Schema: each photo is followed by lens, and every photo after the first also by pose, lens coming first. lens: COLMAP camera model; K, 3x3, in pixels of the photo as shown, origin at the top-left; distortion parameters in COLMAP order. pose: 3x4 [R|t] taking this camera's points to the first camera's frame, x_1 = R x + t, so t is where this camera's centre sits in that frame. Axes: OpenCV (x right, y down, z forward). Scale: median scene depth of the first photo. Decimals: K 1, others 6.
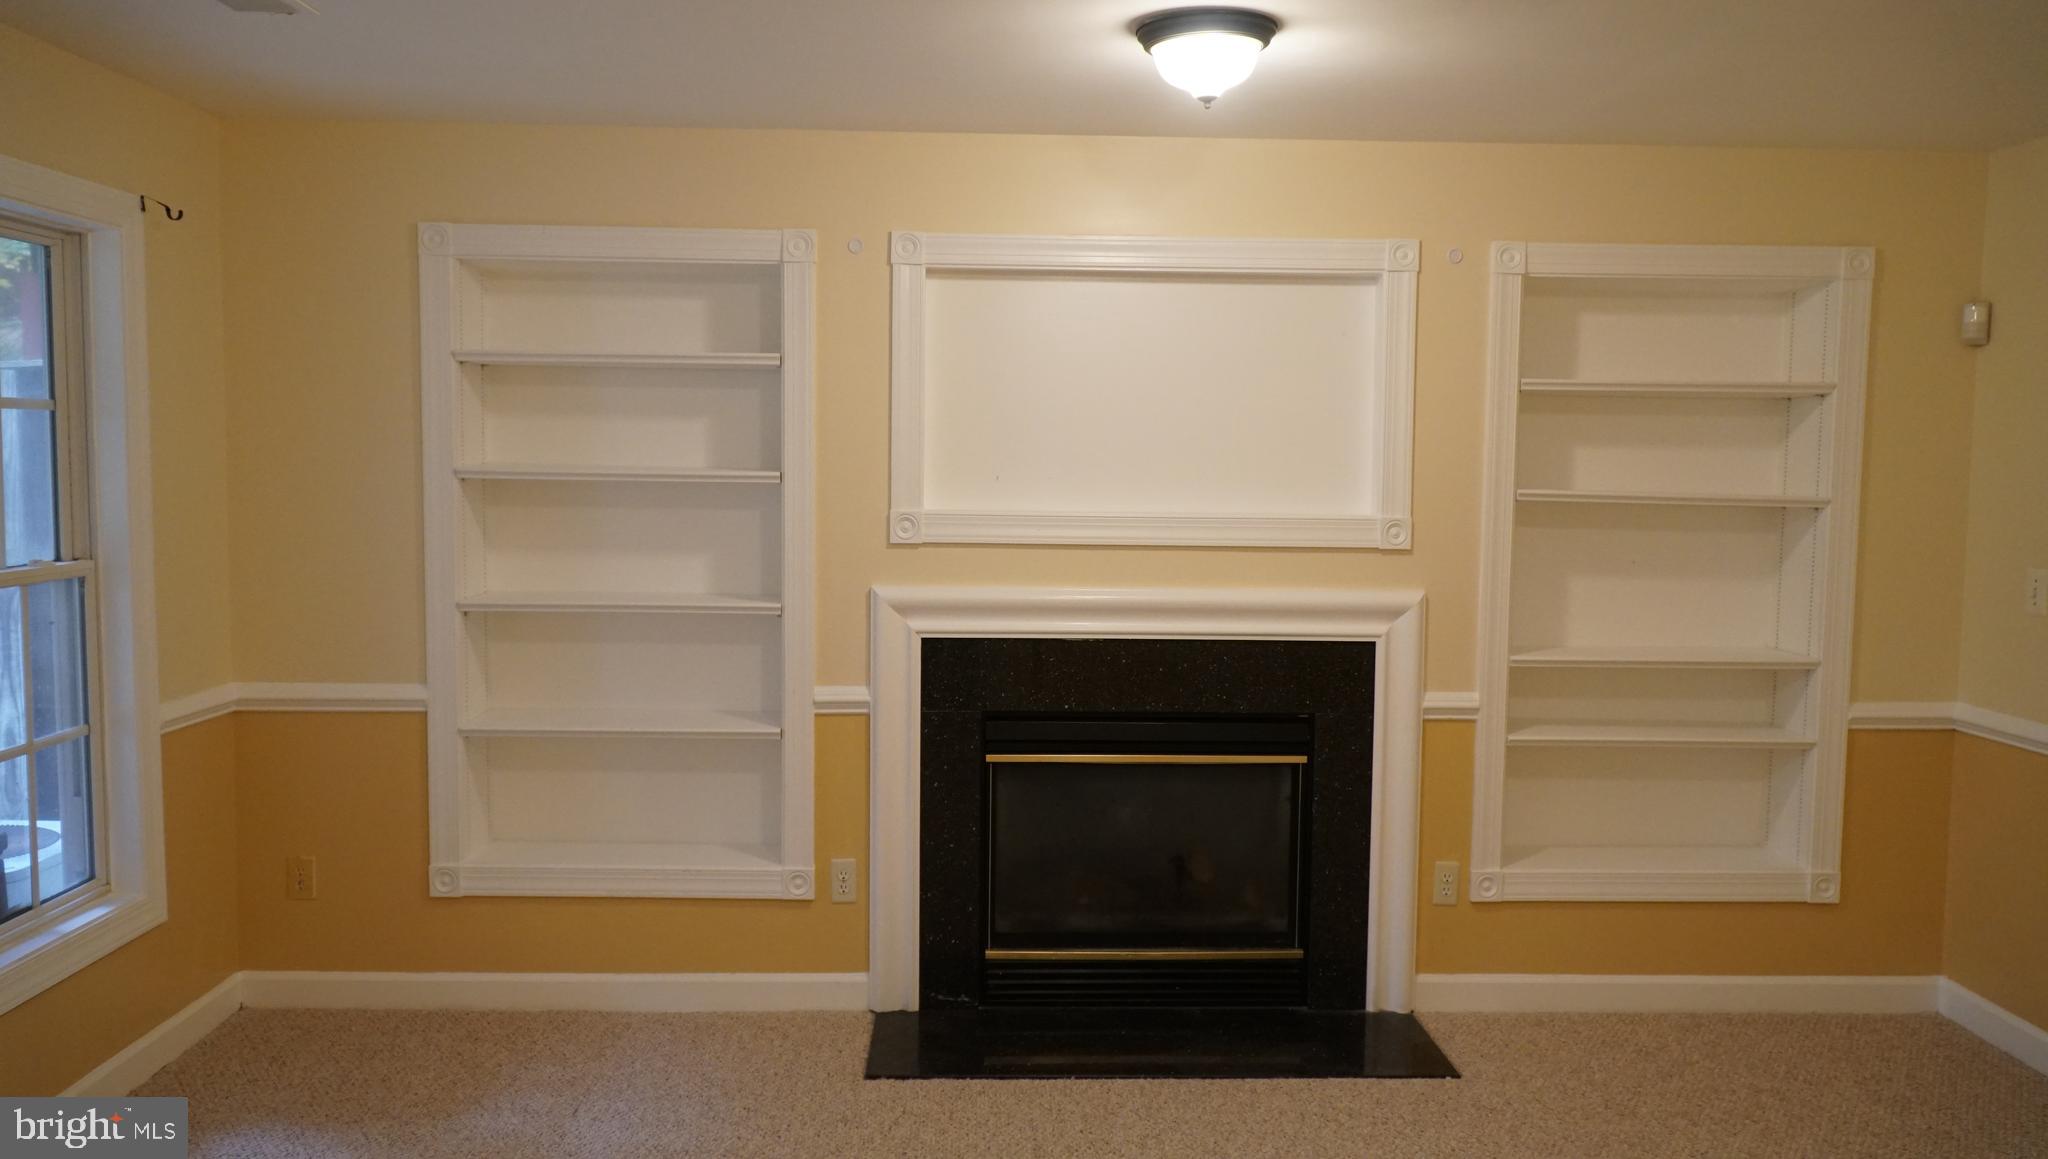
lens RADIAL K [[1612.0, 0, 1024.0], [0, 1612.0, 580.3], [0, 0, 1]] dist [-0.013961, 0.006671]
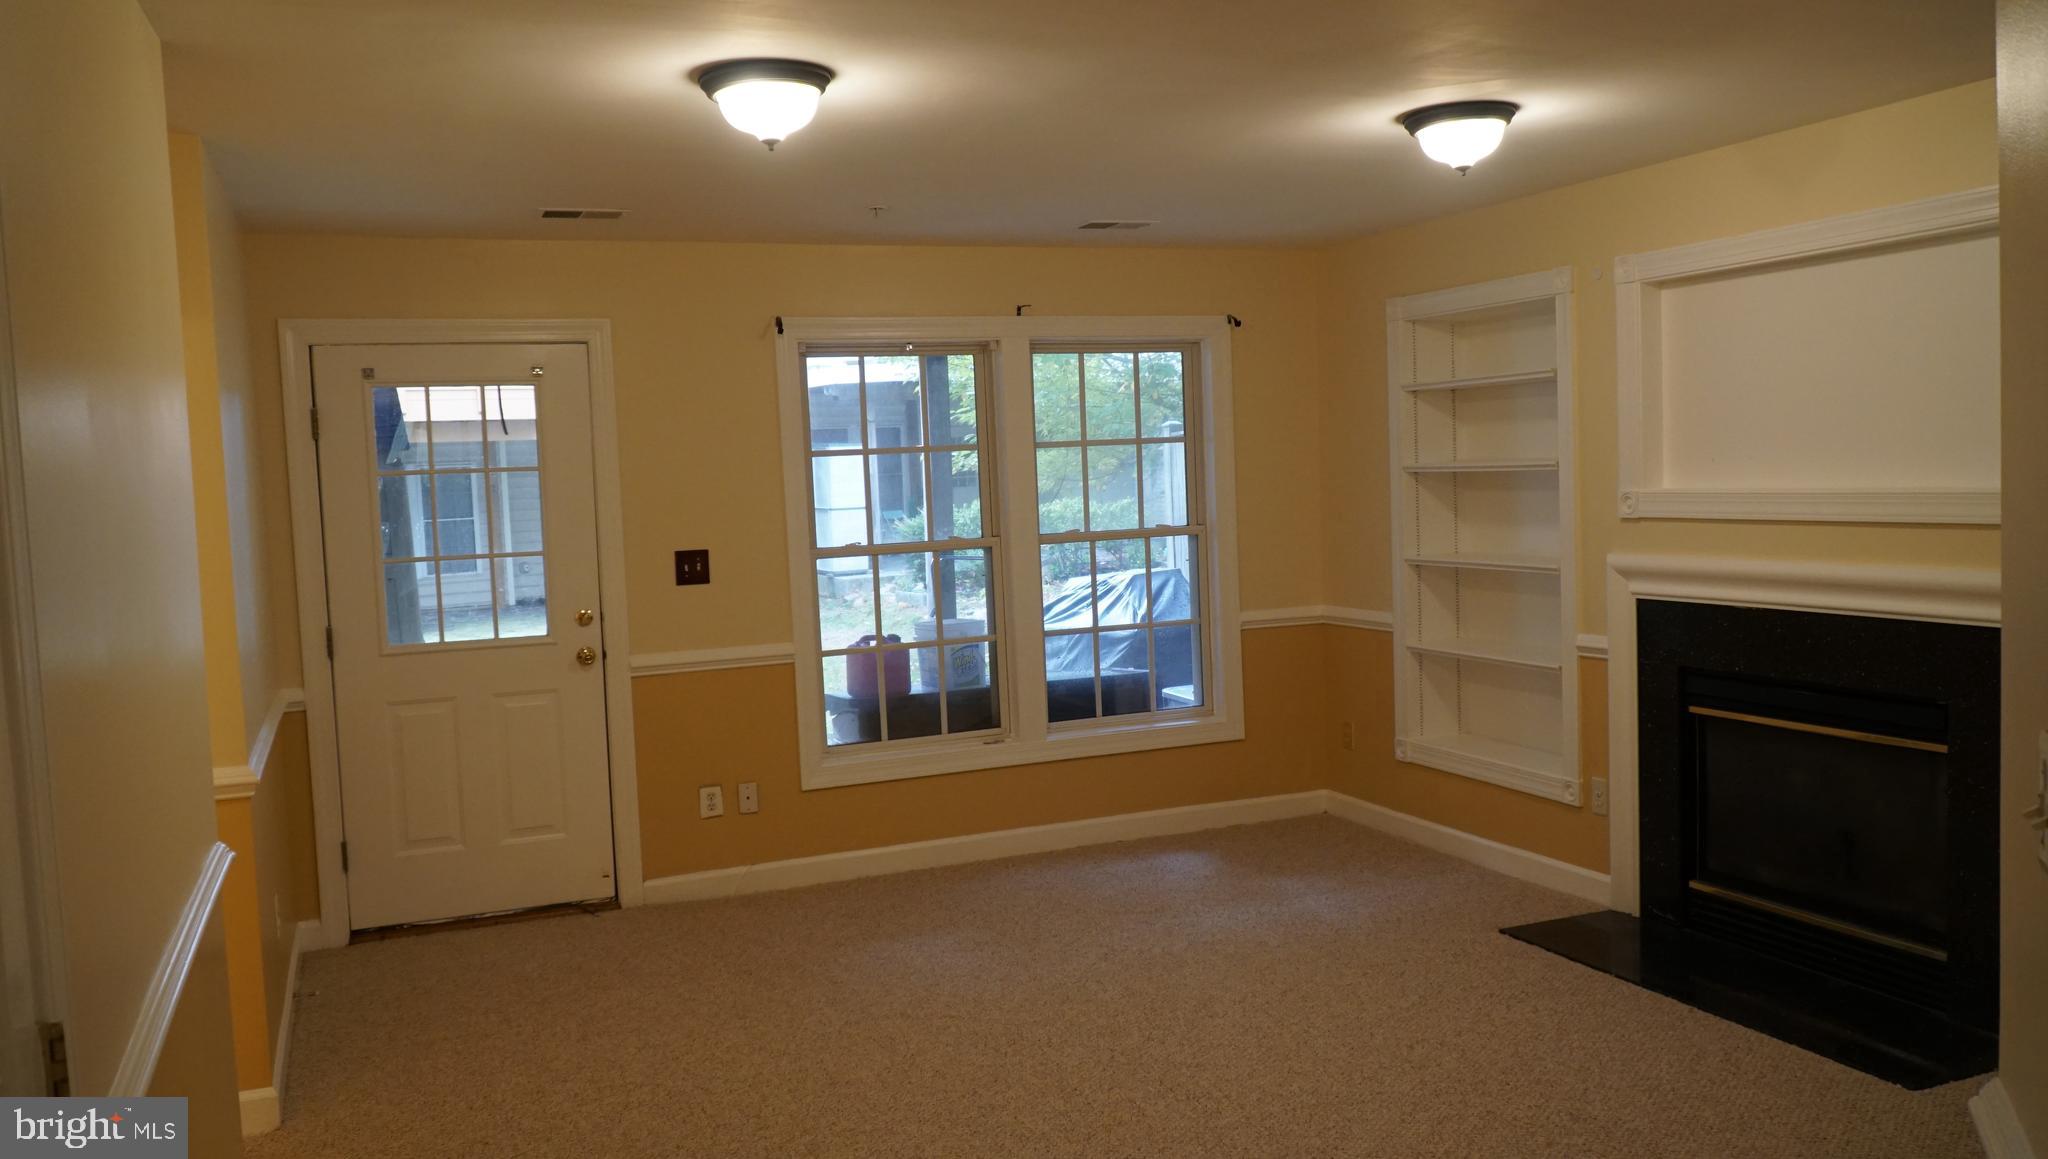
lens RADIAL K [[1612.0, 0, 1025.3], [0, 1612.0, 584.3], [0, 0, 1]] dist [-0.013961, 0.006671]
pose [[0.345936, 0.040174, -0.937397, 0.881290], [-0.030111, 0.999044, 0.031704, 0.001540], [0.937775, 0.017259, 0.346815, 0.173753]]
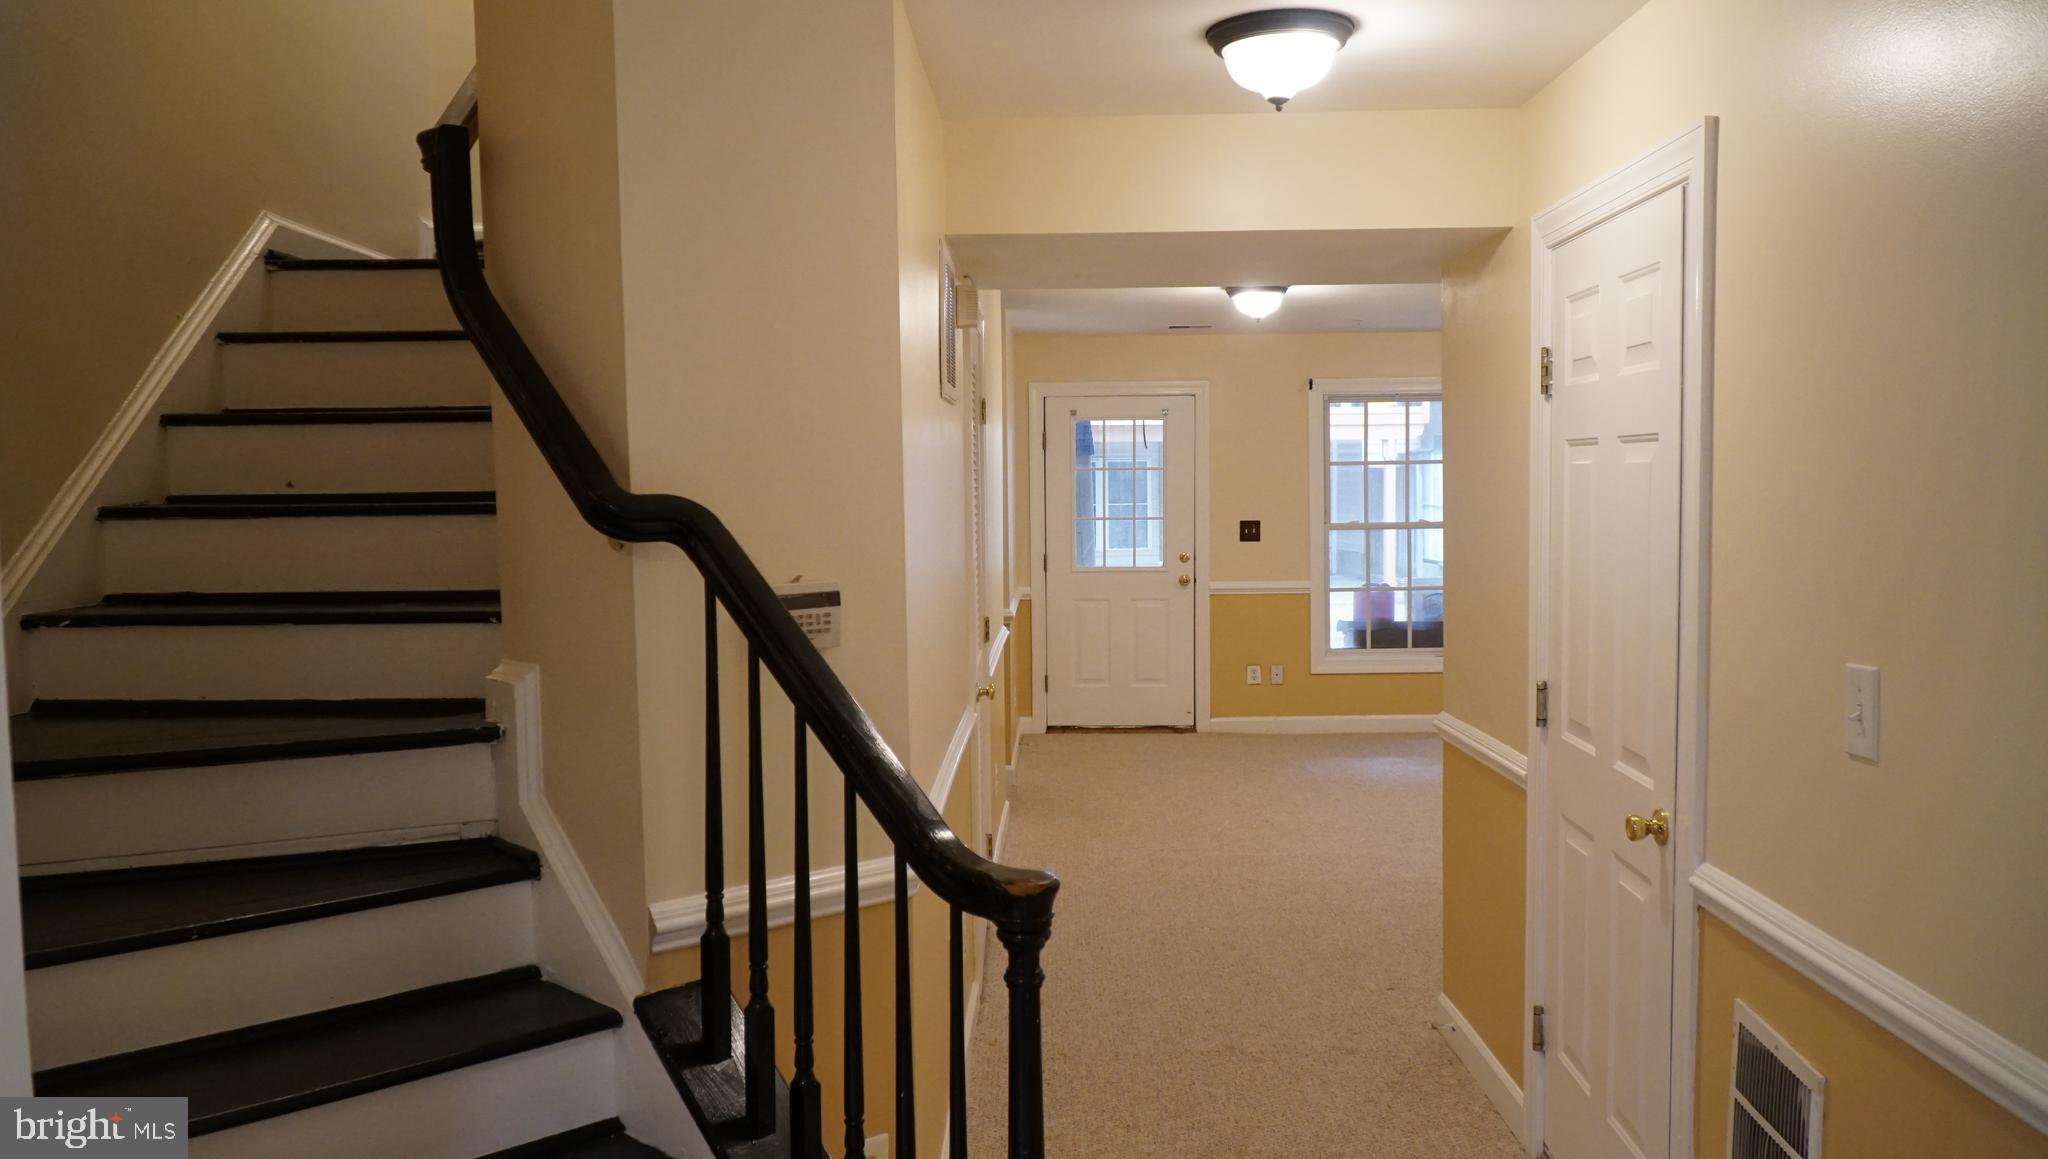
lens RADIAL K [[1612.0, 0, 1024.5], [0, 1612.0, 578.8], [0, 0, 1]] dist [-0.013961, 0.006671]
pose [[-0.078171, 0.066283, -0.994734, 2.610461], [-0.068515, 0.995071, 0.071689, -0.068576], [0.994583, 0.073759, -0.073244, 0.300334]]
